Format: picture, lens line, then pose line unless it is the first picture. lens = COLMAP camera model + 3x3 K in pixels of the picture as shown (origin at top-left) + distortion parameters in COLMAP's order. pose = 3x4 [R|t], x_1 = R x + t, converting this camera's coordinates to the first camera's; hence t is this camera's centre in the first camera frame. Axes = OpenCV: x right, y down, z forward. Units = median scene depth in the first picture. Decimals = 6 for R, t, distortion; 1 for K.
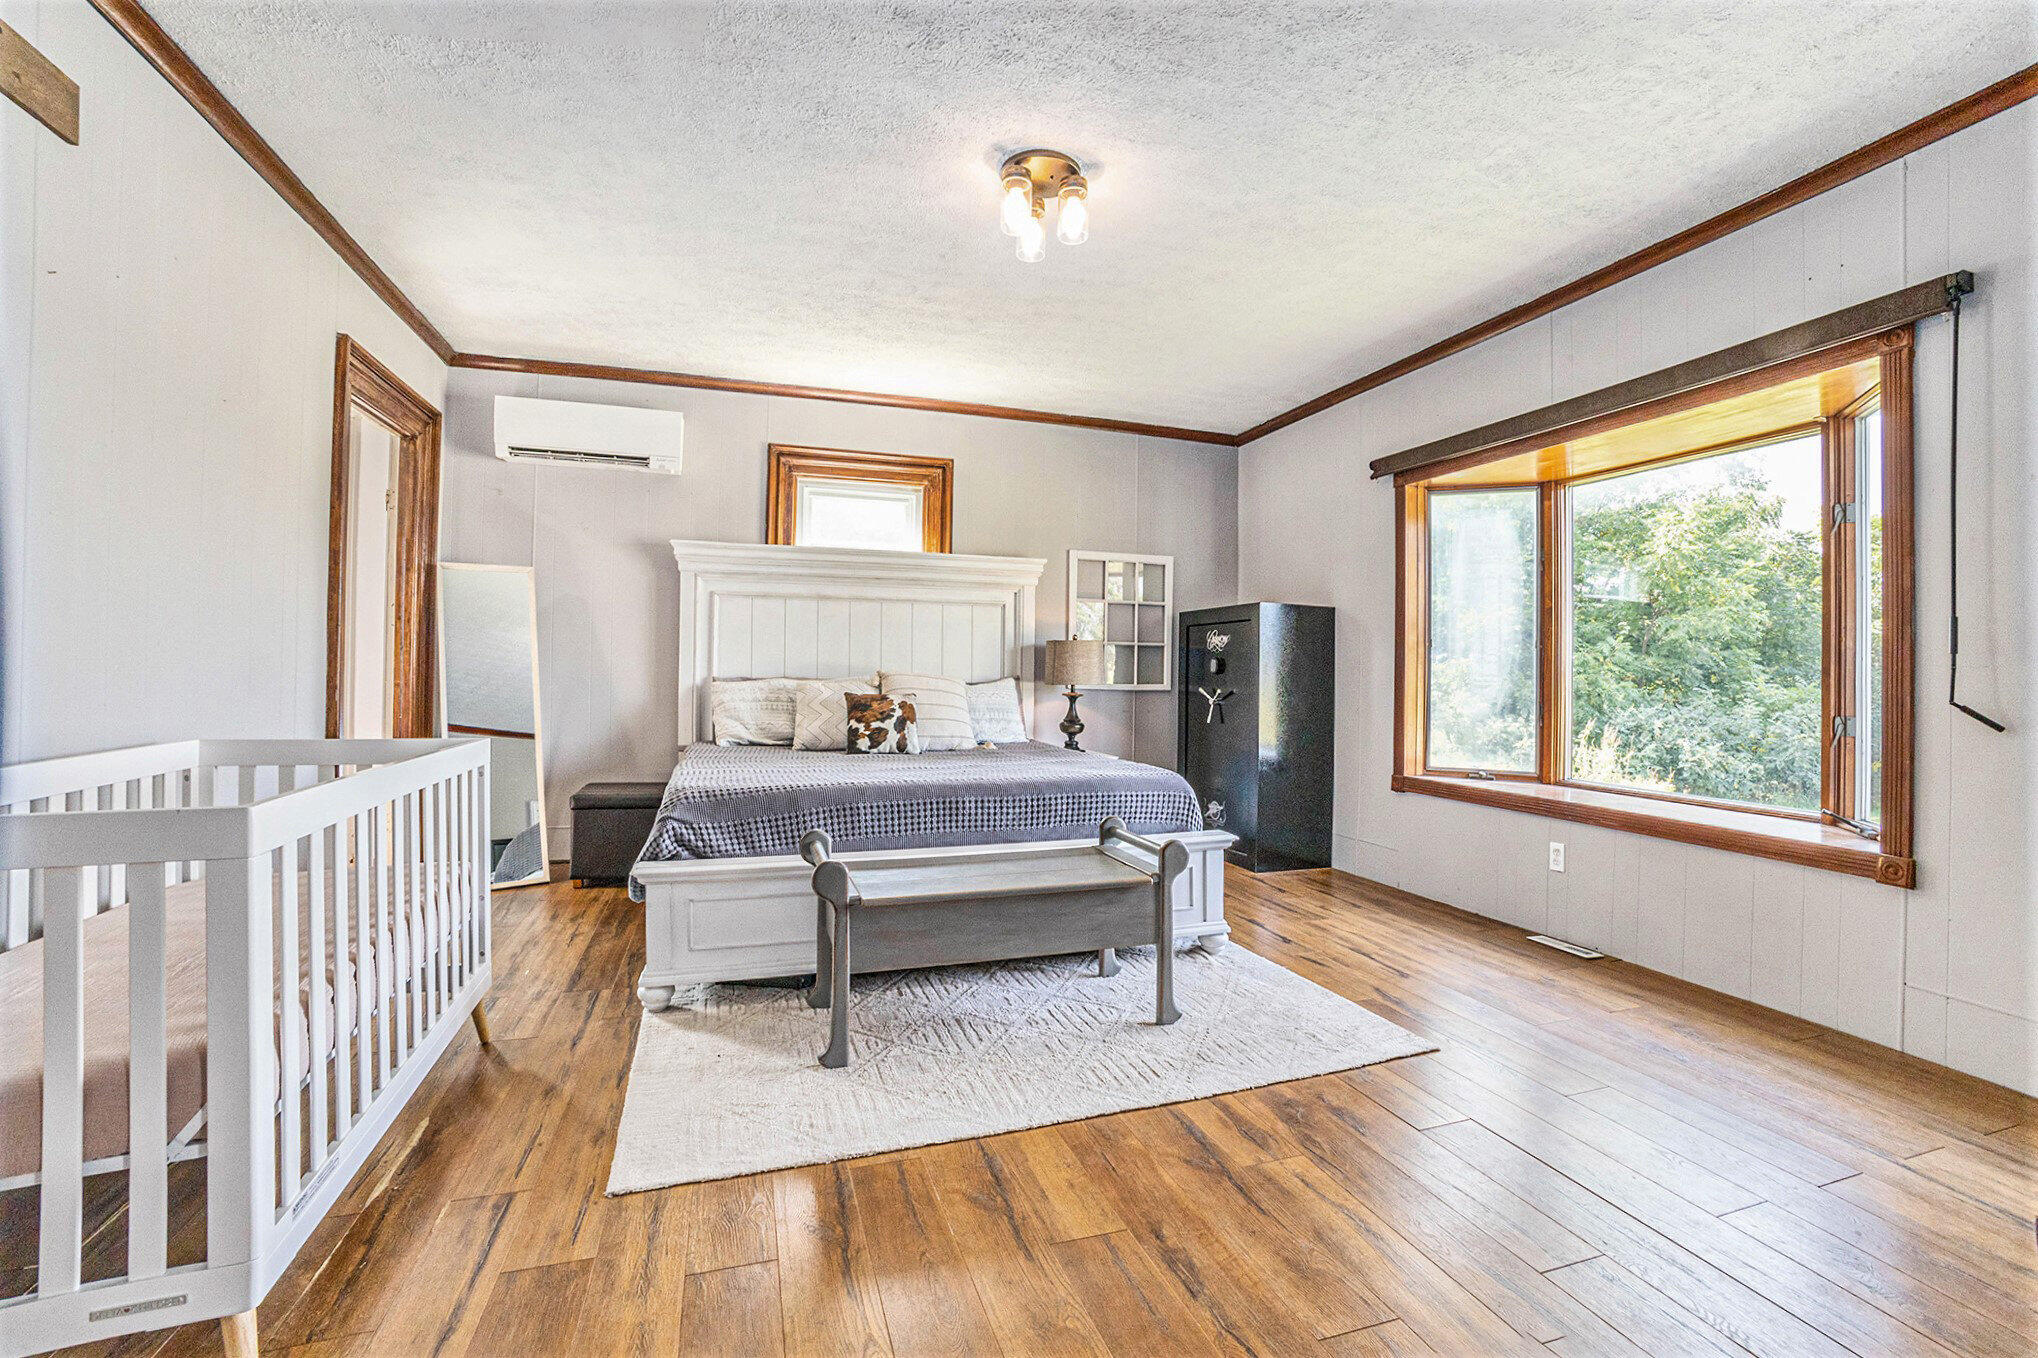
lens RADIAL K [[878.0, 0, 998.9], [0, 878.0, 667.4], [0, 0, 1]] dist [-0.070791, 0.020120]
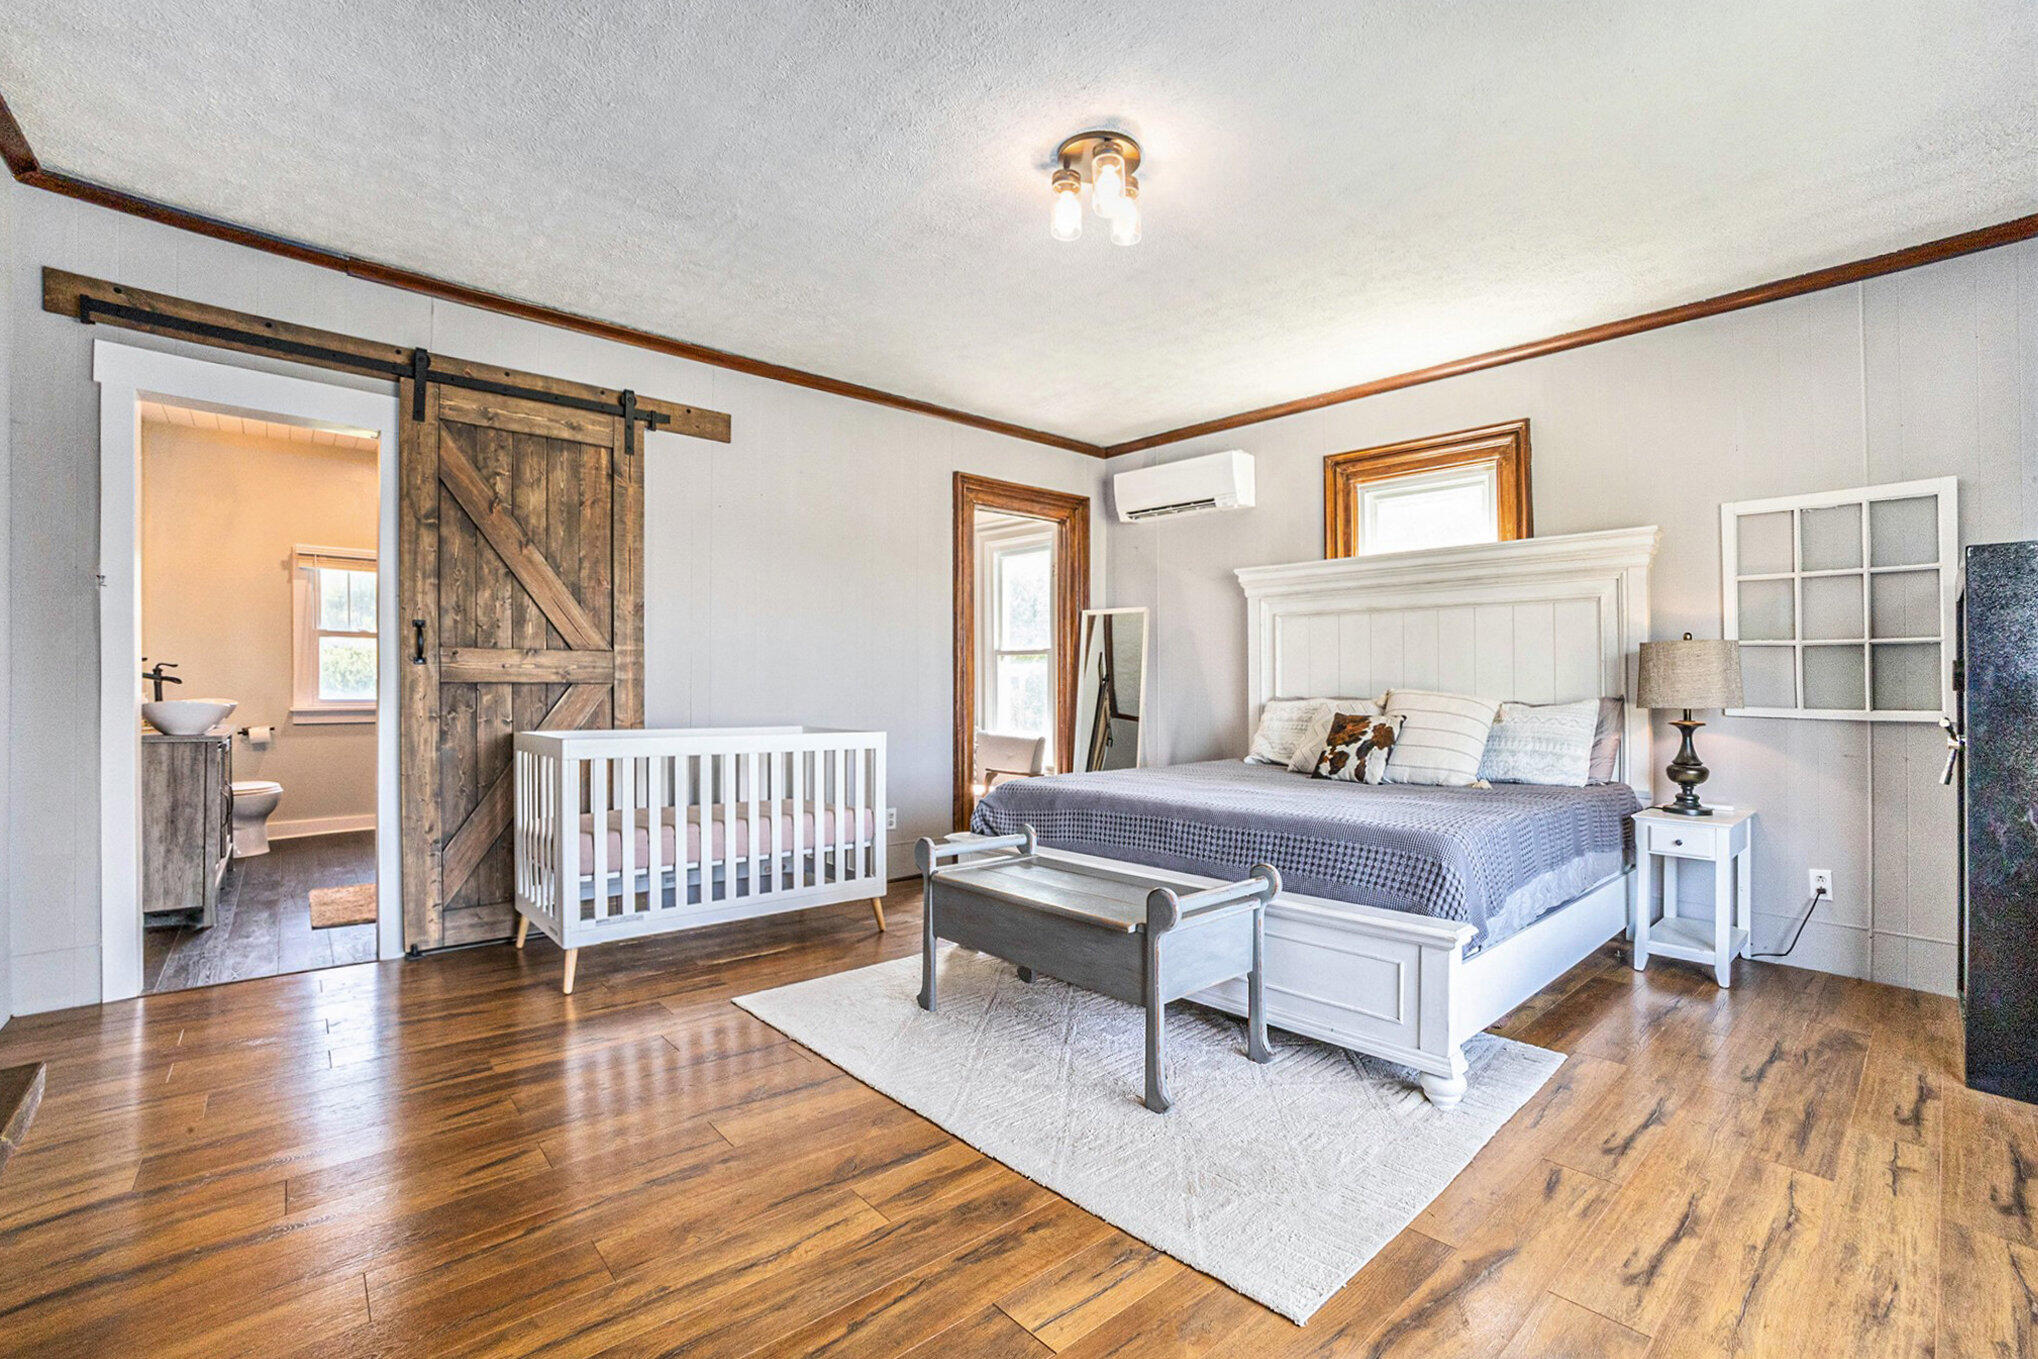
lens RADIAL K [[878.0, 0, 998.9], [0, 878.0, 667.9], [0, 0, 1]] dist [-0.070791, 0.020120]
pose [[0.414603, -0.029152, -0.909535, 0.485258], [0.000065, 0.999488, -0.032006, 0.010378], [0.910002, 0.013211, 0.414392, 0.285702]]
